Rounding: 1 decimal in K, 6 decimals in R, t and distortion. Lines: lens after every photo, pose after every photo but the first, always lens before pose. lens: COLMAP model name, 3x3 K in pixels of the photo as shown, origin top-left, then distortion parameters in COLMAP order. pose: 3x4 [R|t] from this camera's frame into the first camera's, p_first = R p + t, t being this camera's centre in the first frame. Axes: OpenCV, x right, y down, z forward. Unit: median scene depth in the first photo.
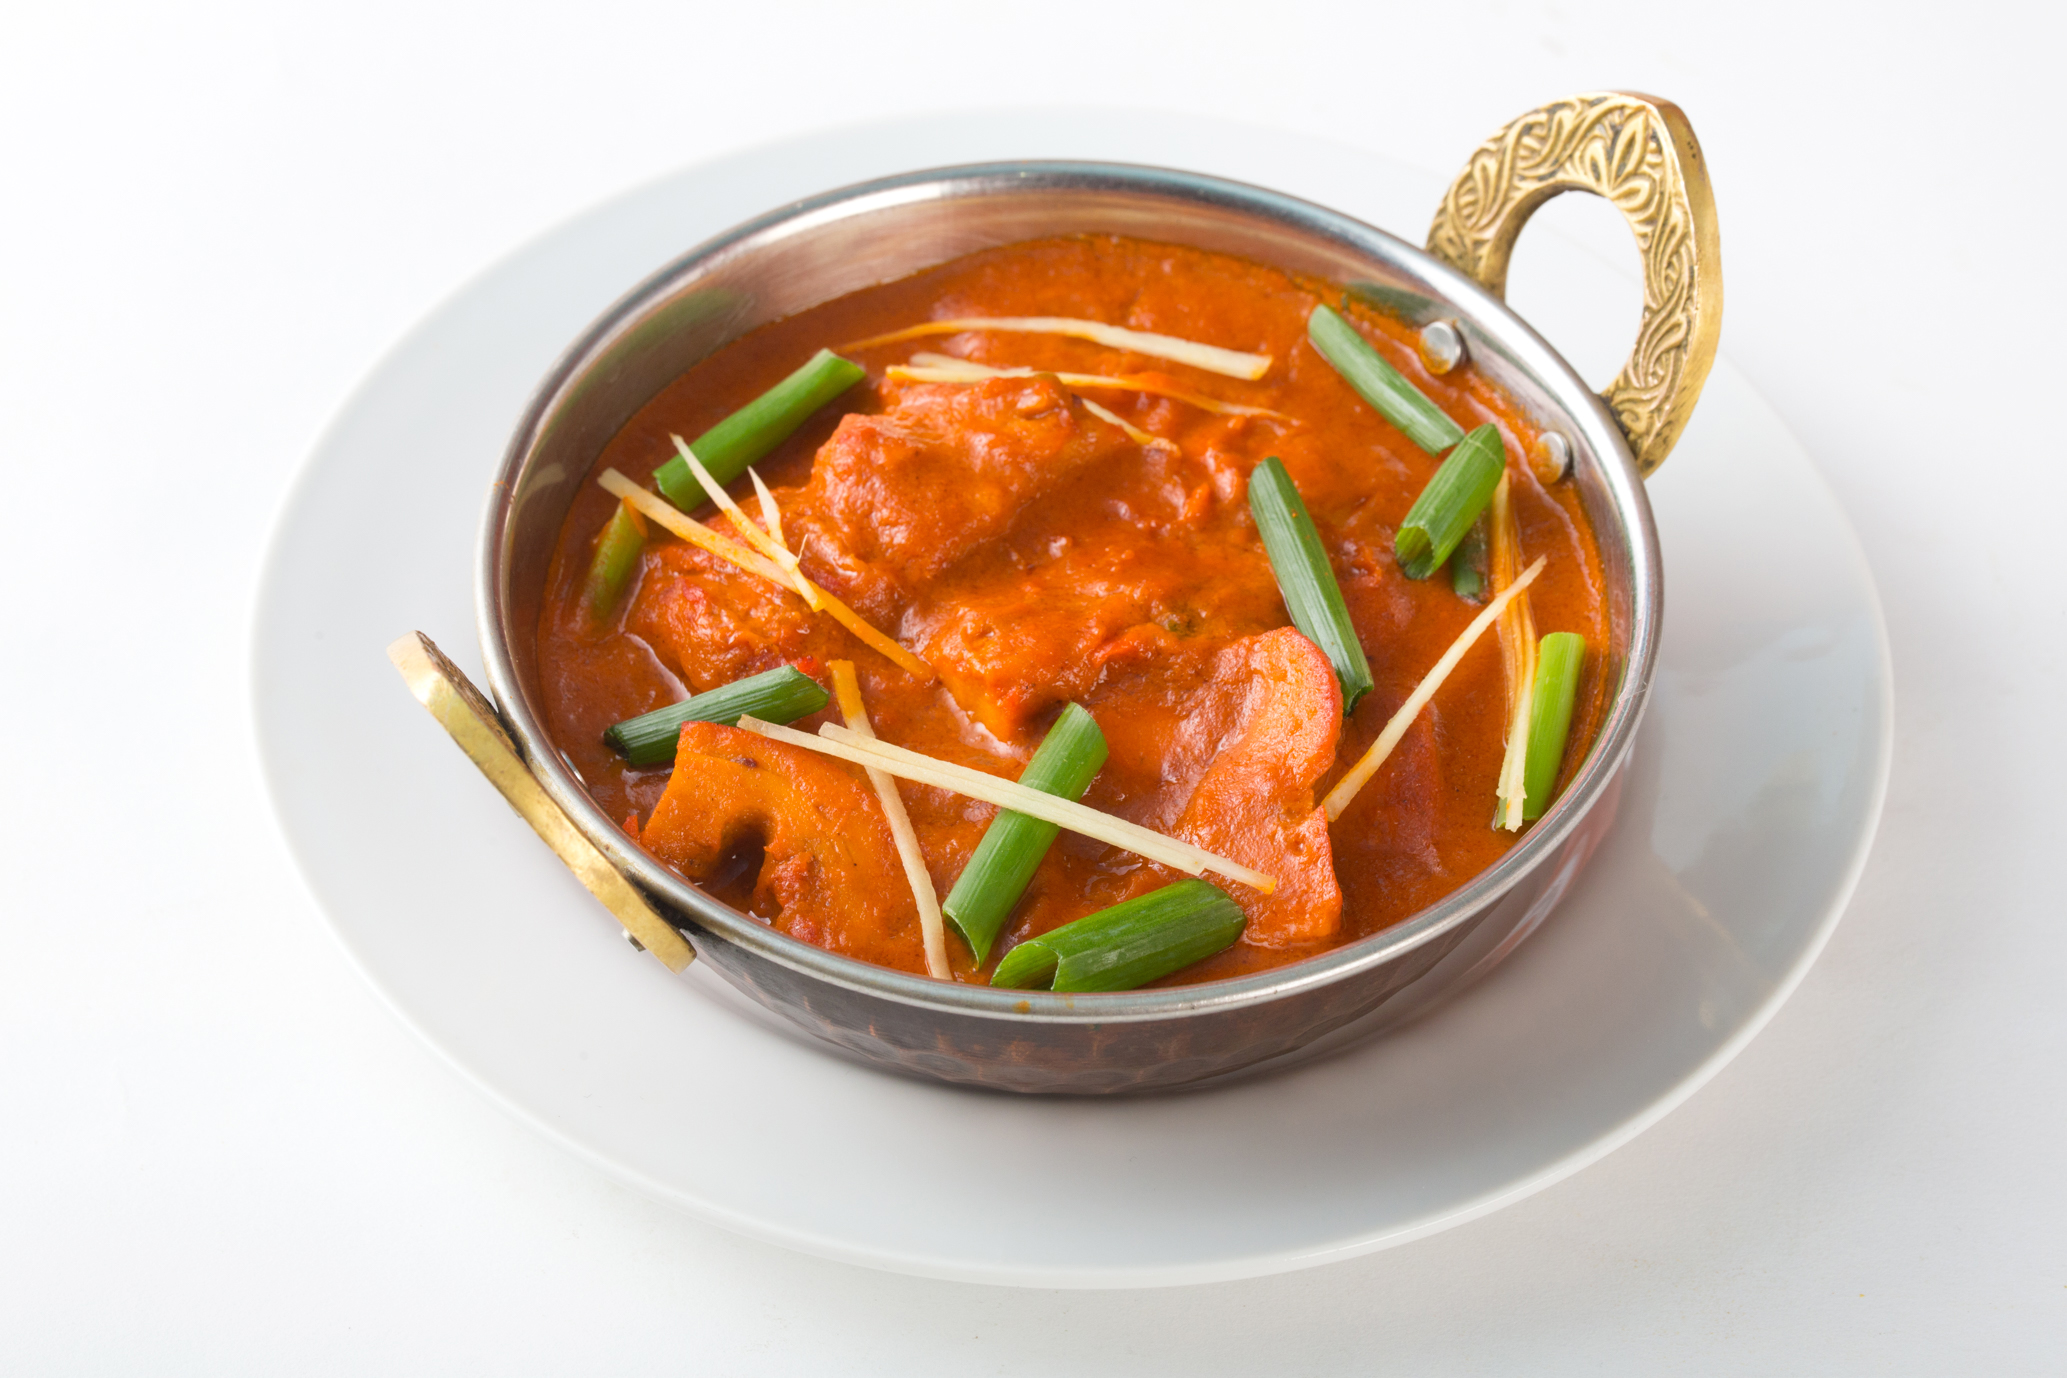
lens RADIAL K [[6586.8, 0, 1023.9], [0, 6586.8, 681.5], [0, 0, 1]] dist [0.149388, 0.000000]
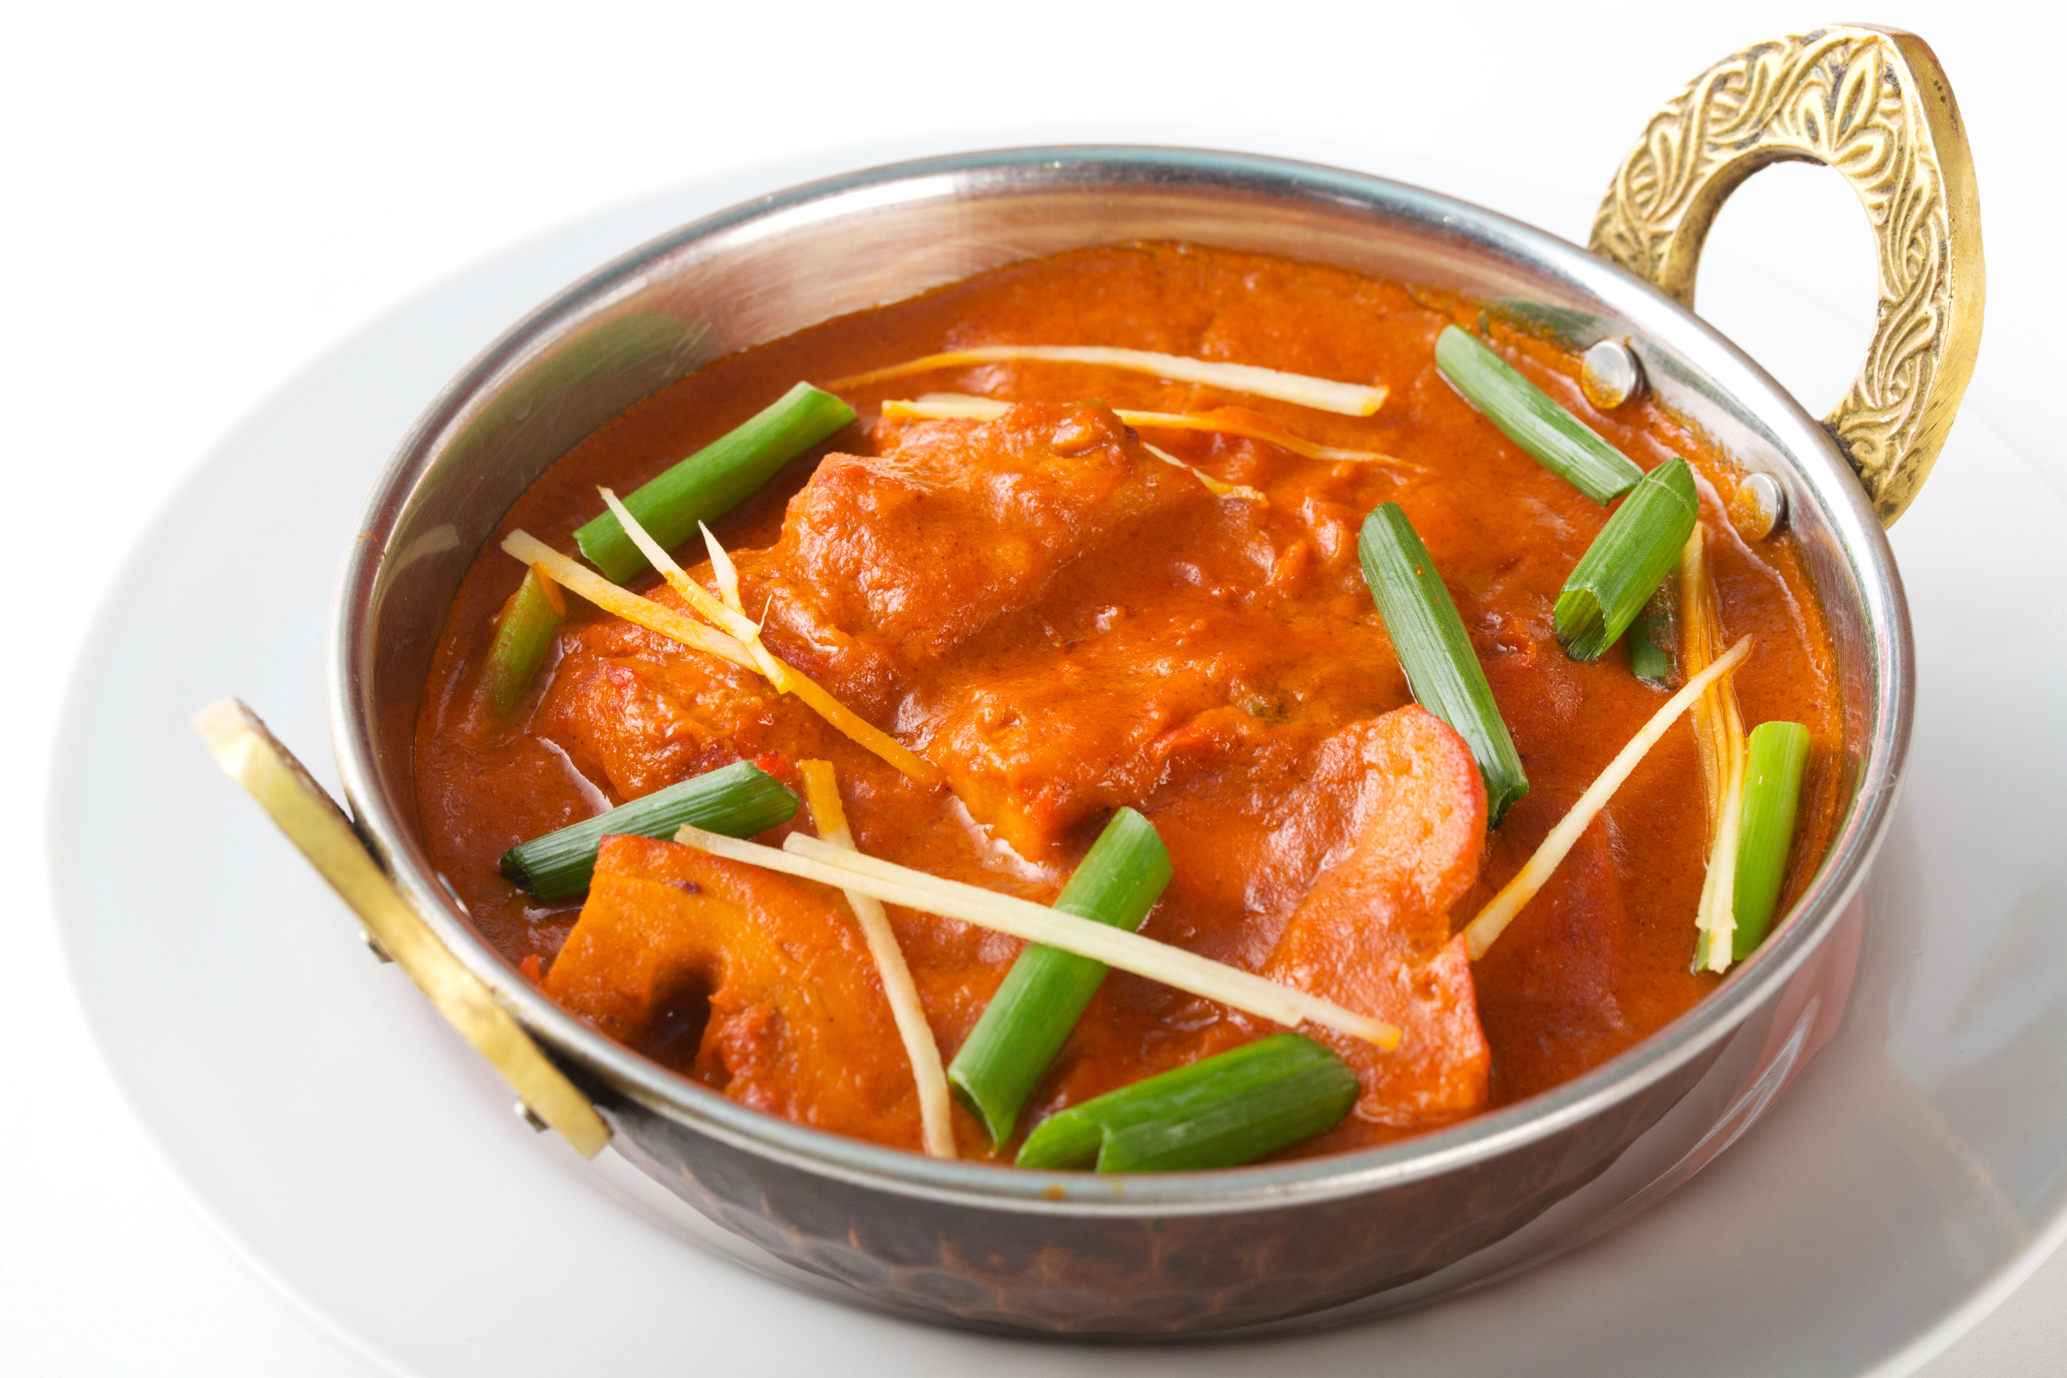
lens RADIAL K [[6586.8, 0, 1048.5], [0, 6586.8, 684.2], [0, 0, 1]] dist [0.149388, 0.000000]
pose [[0.999841, -0.007011, -0.016406, 0.010865], [0.005325, 0.994913, -0.100597, 0.062927], [0.017028, 0.100494, 0.994792, 0.250521]]
